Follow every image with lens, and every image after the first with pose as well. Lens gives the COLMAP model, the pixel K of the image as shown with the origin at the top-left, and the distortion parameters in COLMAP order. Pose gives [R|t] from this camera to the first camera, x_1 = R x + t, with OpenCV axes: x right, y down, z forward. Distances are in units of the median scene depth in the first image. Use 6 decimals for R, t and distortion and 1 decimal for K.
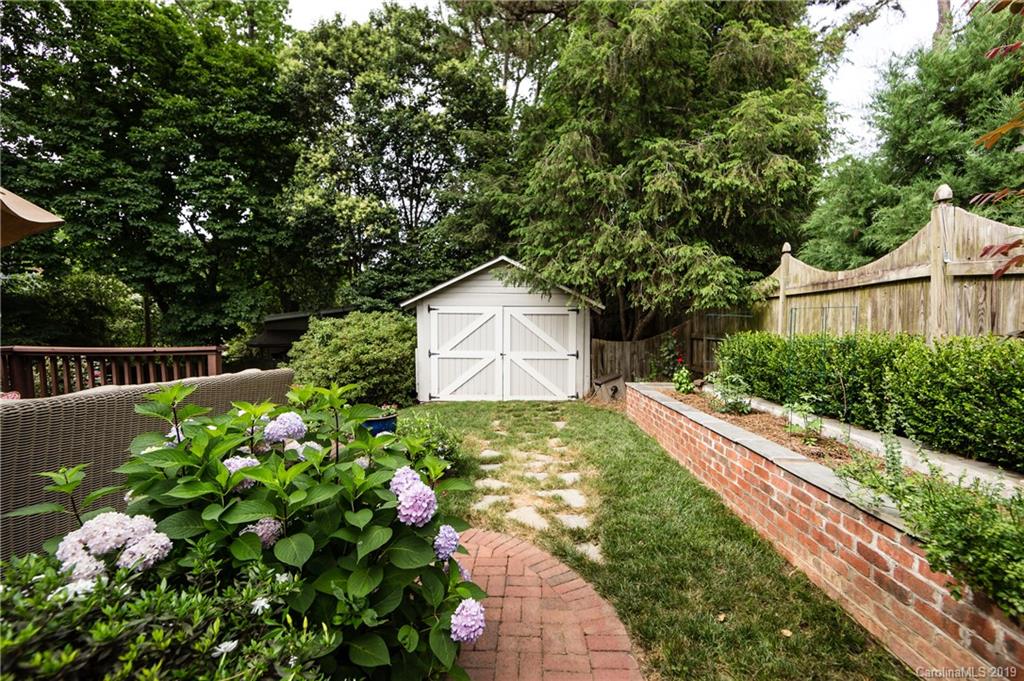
lens RADIAL K [[433.7, 0, 511.1], [0, 433.7, 366.9], [0, 0, 1]] dist [0.015656, 0.001201]
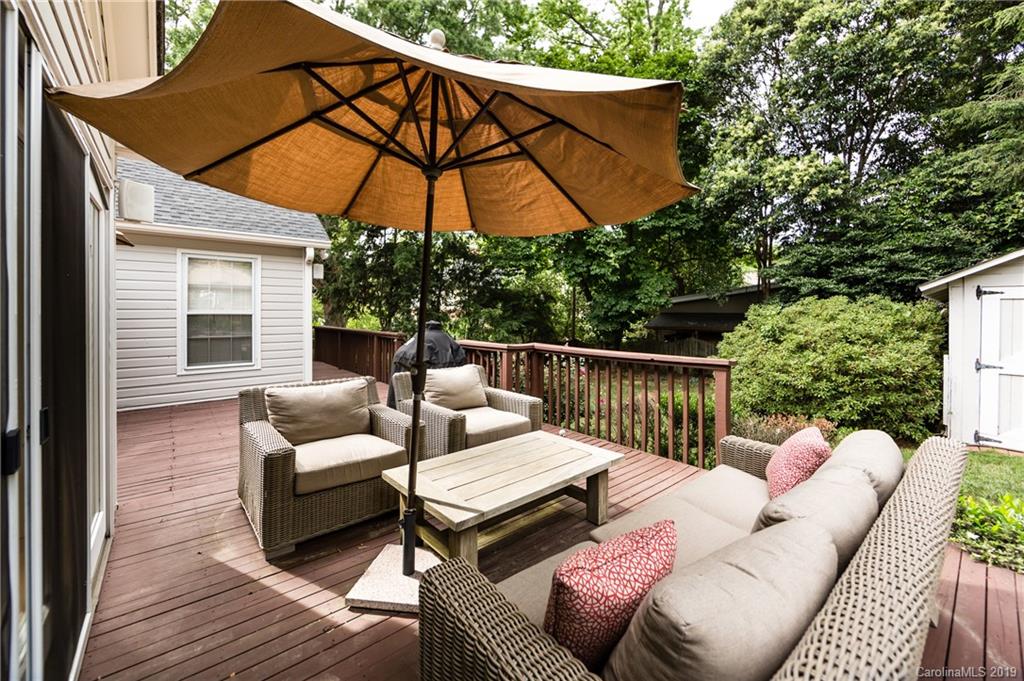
lens RADIAL K [[413.2, 0, 502.8], [0, 413.2, 315.8], [0, 0, 1]] dist [-0.014324, 0.000250]
pose [[0.680893, 0.010352, -0.732310, -0.226681], [-0.056368, 0.997675, -0.038307, -0.040847], [0.730210, 0.067362, 0.679893, 0.120783]]
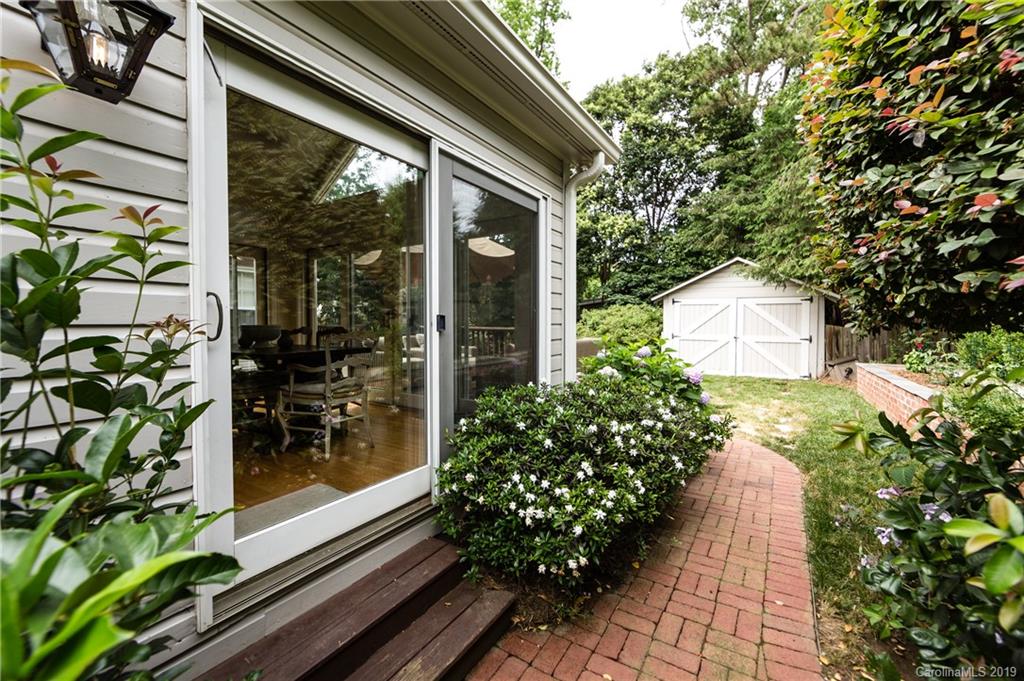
lens RADIAL K [[413.2, 0, 521.5], [0, 413.2, 355.9], [0, 0, 1]] dist [-0.014324, 0.000250]
pose [[0.875282, 0.035305, -0.482322, 0.010712], [-0.034199, 0.999354, 0.011090, 0.028648], [0.482402, 0.006788, 0.875924, -0.287118]]
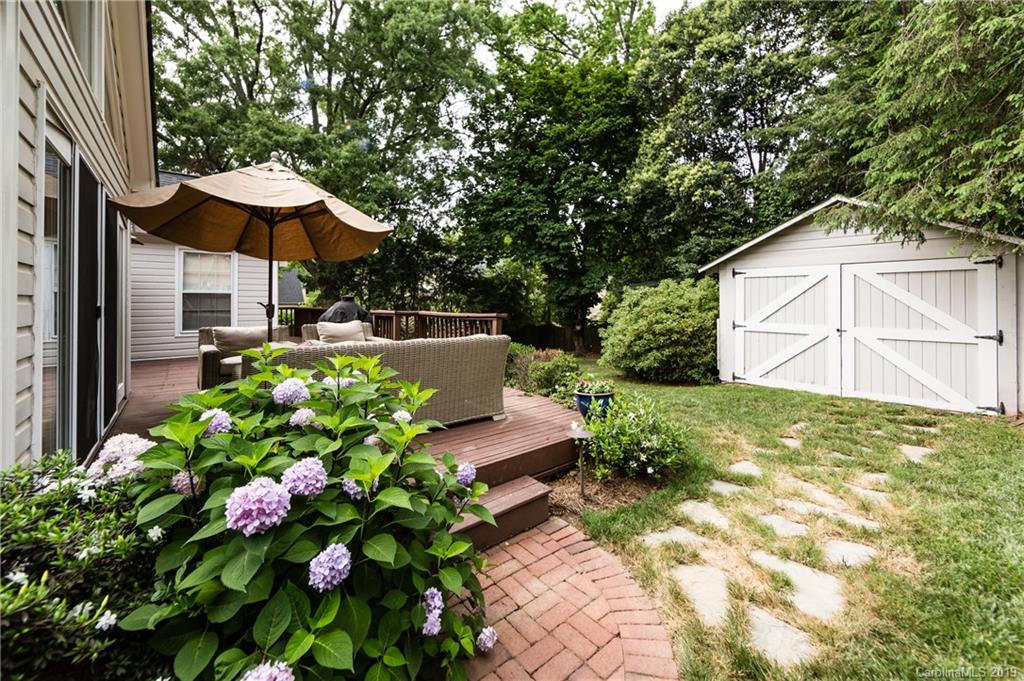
lens RADIAL K [[413.2, 0, 511.9], [0, 413.2, 307.5], [0, 0, 1]] dist [-0.014324, 0.000250]
pose [[0.662013, 0.008851, -0.749440, 0.123553], [-0.053847, 0.997908, -0.035779, -0.013261], [0.747556, 0.064041, 0.661104, 0.147478]]
